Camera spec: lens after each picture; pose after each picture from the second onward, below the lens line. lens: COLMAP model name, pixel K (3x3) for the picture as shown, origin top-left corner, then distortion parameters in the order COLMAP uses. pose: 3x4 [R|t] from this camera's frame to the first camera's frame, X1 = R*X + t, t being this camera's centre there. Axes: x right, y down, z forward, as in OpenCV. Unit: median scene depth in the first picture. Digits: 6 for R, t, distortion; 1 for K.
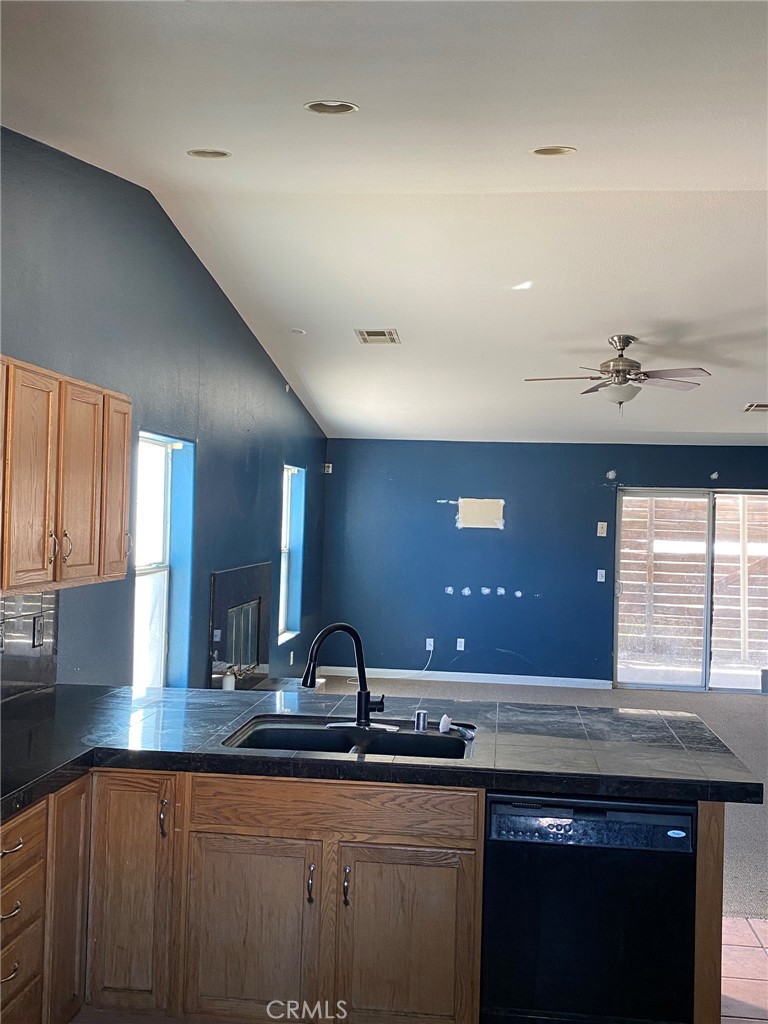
lens RADIAL K [[1076.9, 0, 384.0], [0, 1076.9, 512.0], [0, 0, 1]] dist [0.017260, -0.007374]
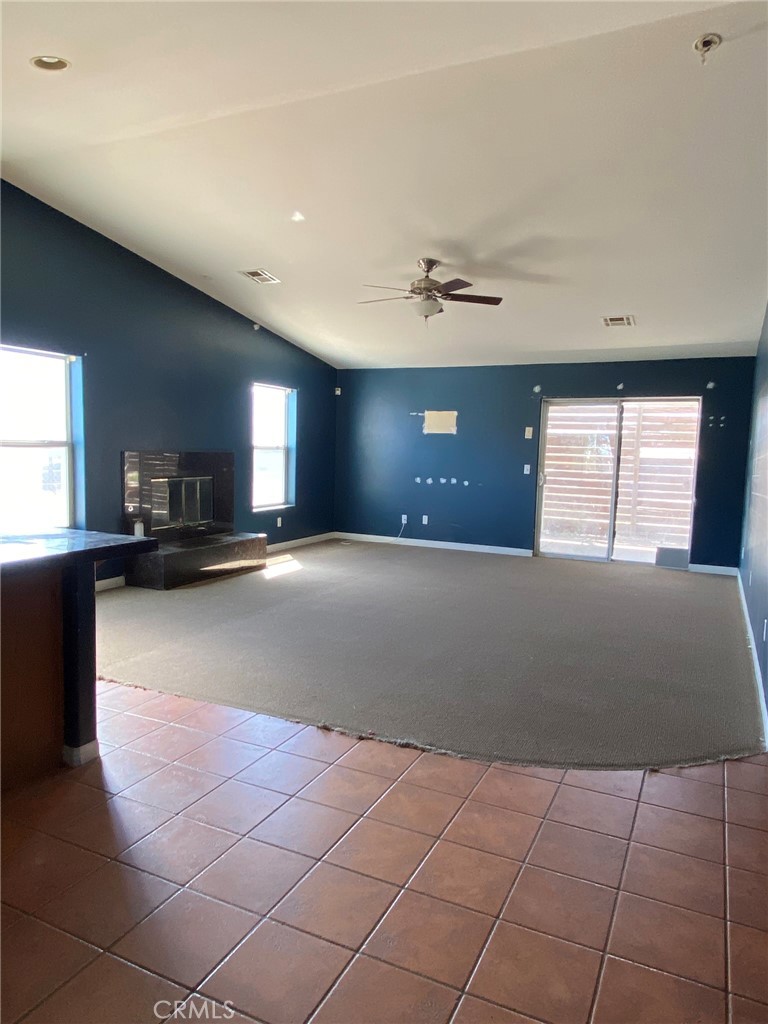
lens RADIAL K [[709.1, 0, 384.0], [0, 709.1, 512.0], [0, 0, 1]] dist [0.065486, 0.003230]
pose [[0.946641, 0.026026, -0.321236, 0.312056], [0.002250, 0.996176, 0.087336, 0.035253], [0.322281, -0.083399, 0.942963, 0.141945]]
